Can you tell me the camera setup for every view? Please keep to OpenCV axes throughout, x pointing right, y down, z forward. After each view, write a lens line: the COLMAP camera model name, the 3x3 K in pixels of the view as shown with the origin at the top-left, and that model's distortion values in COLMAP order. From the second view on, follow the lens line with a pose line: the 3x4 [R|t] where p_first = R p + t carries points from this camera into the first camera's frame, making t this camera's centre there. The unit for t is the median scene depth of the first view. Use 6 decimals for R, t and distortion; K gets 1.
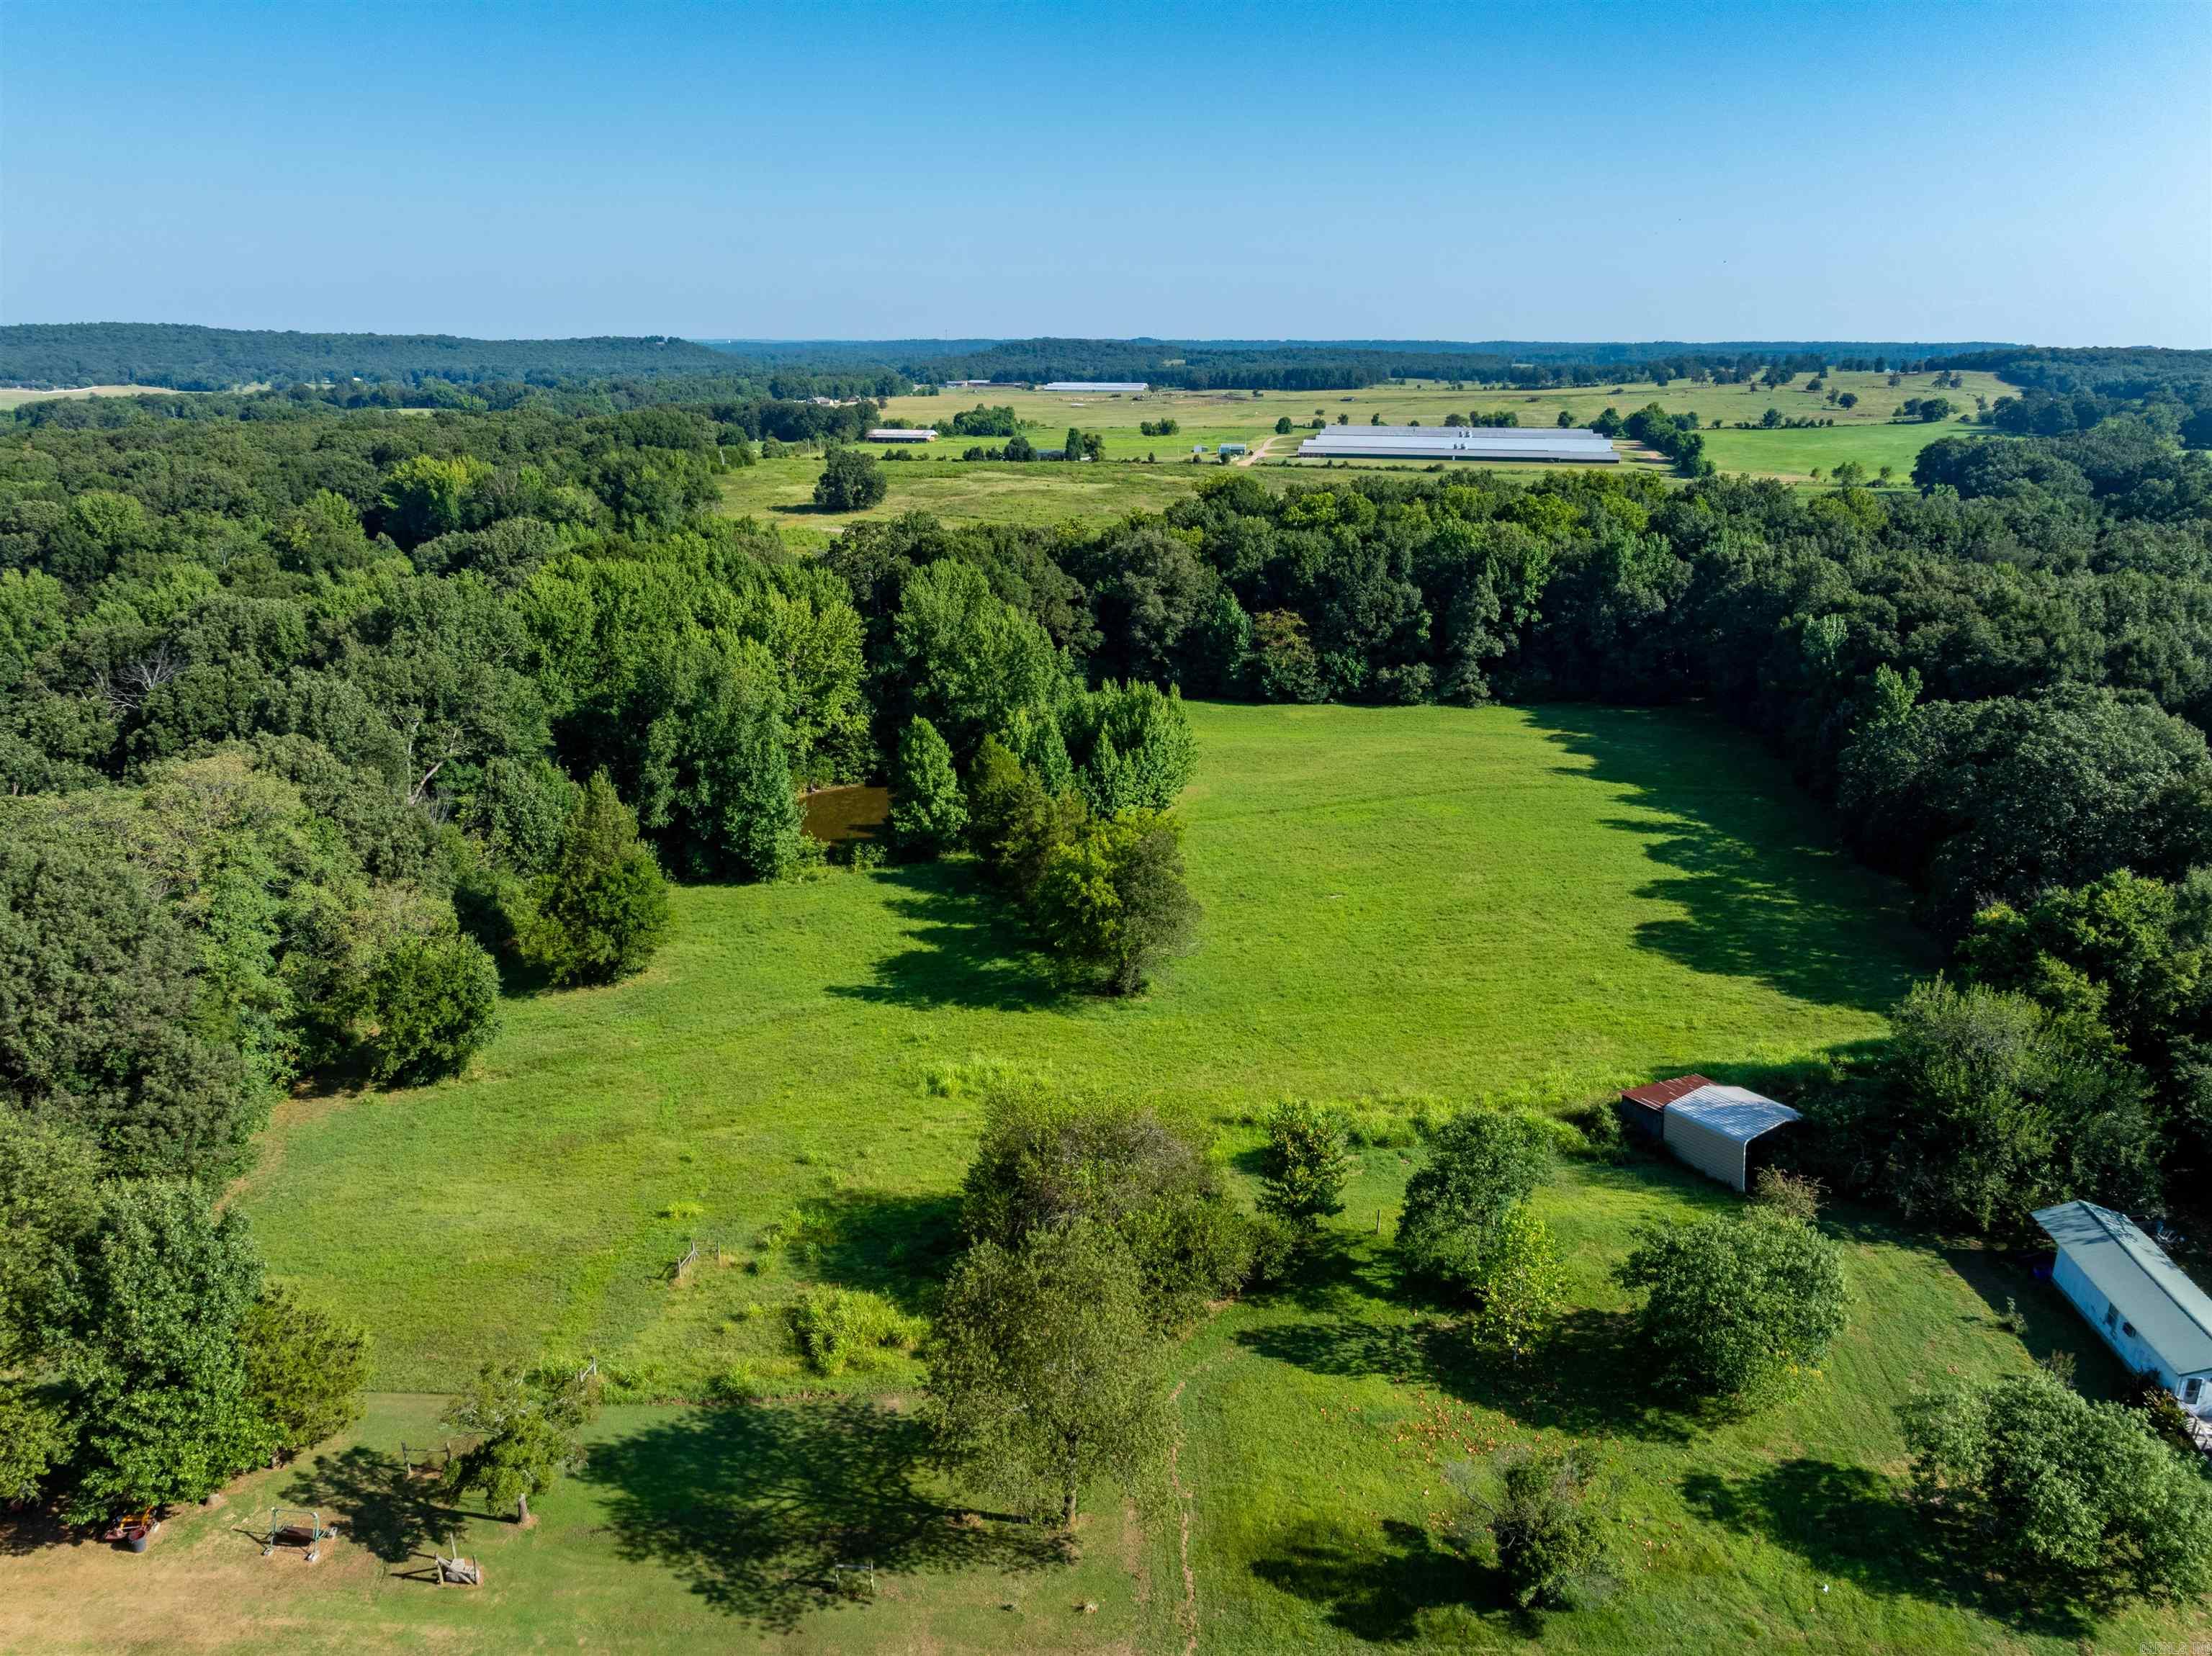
lens RADIAL K [[1584.1, 0, 1108.2], [0, 1584.1, 837.2], [0, 0, 1]] dist [-0.034135, 0.028287]
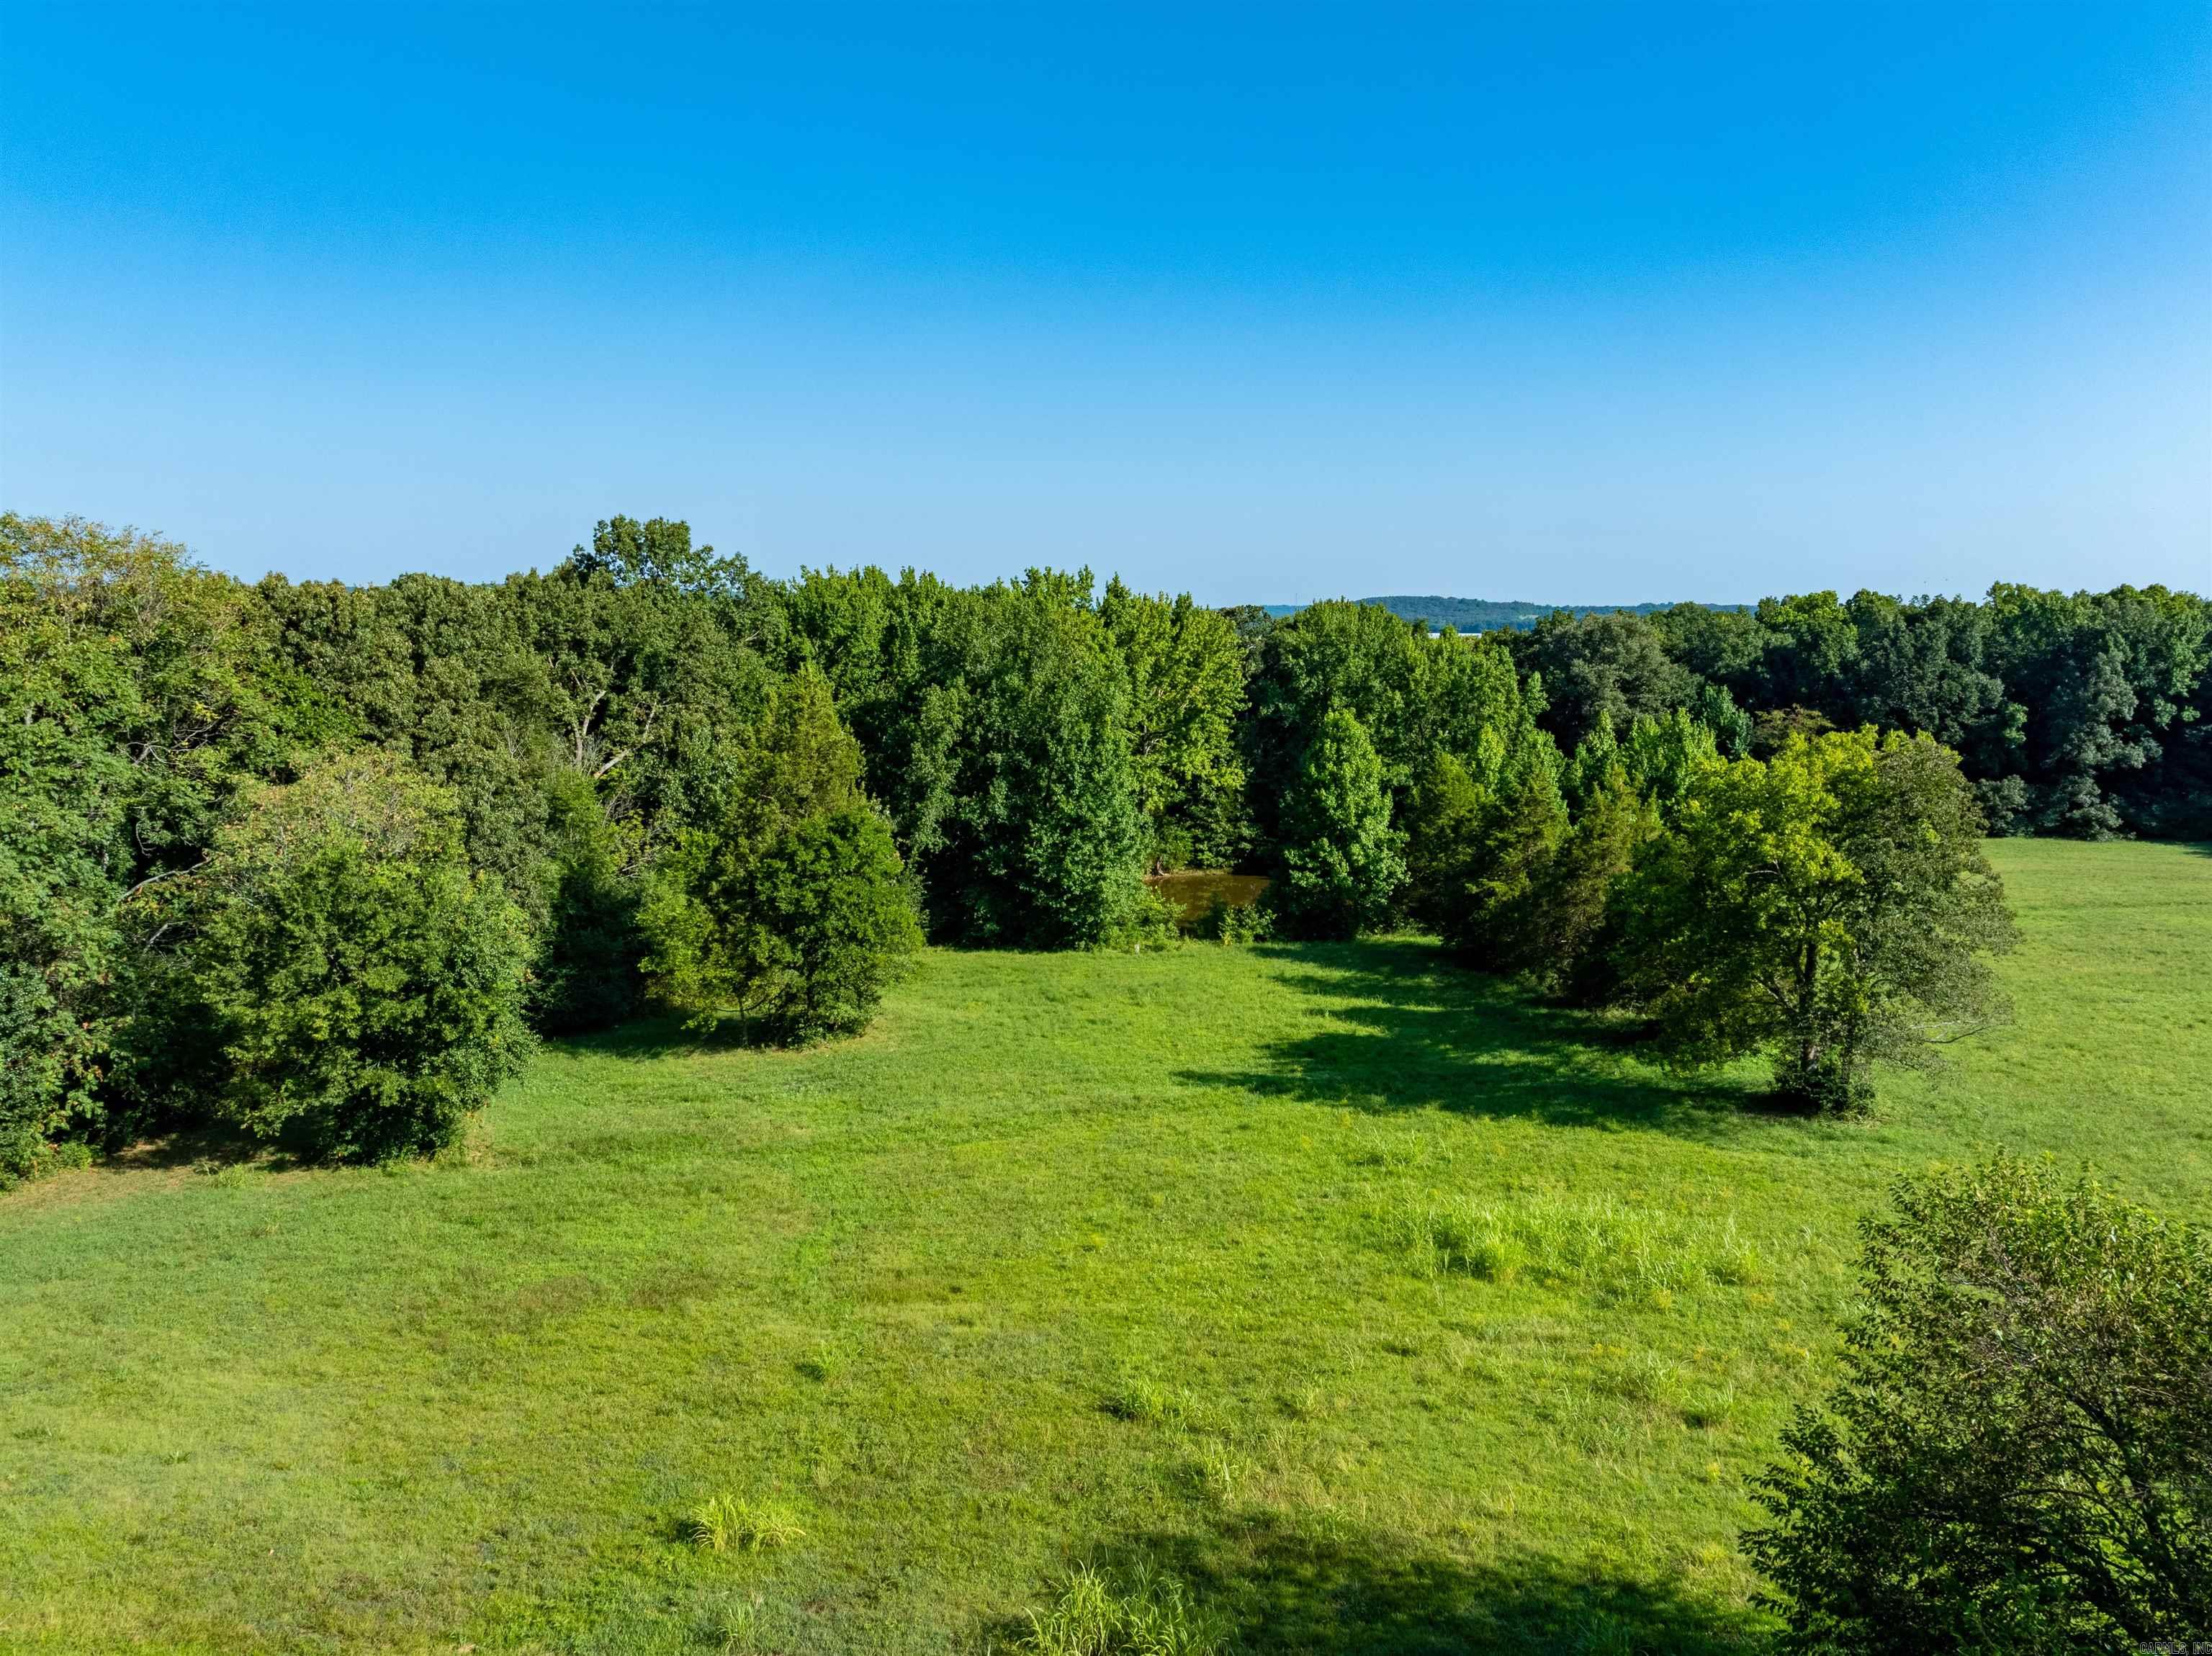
lens RADIAL K [[1584.1, 0, 1111.8], [0, 1584.1, 820.0], [0, 0, 1]] dist [-0.034135, 0.028287]
pose [[0.977760, 0.029397, -0.207656, -0.077721], [-0.064986, 0.983862, -0.166708, 0.082922], [0.199404, 0.176495, 0.963892, 0.393219]]
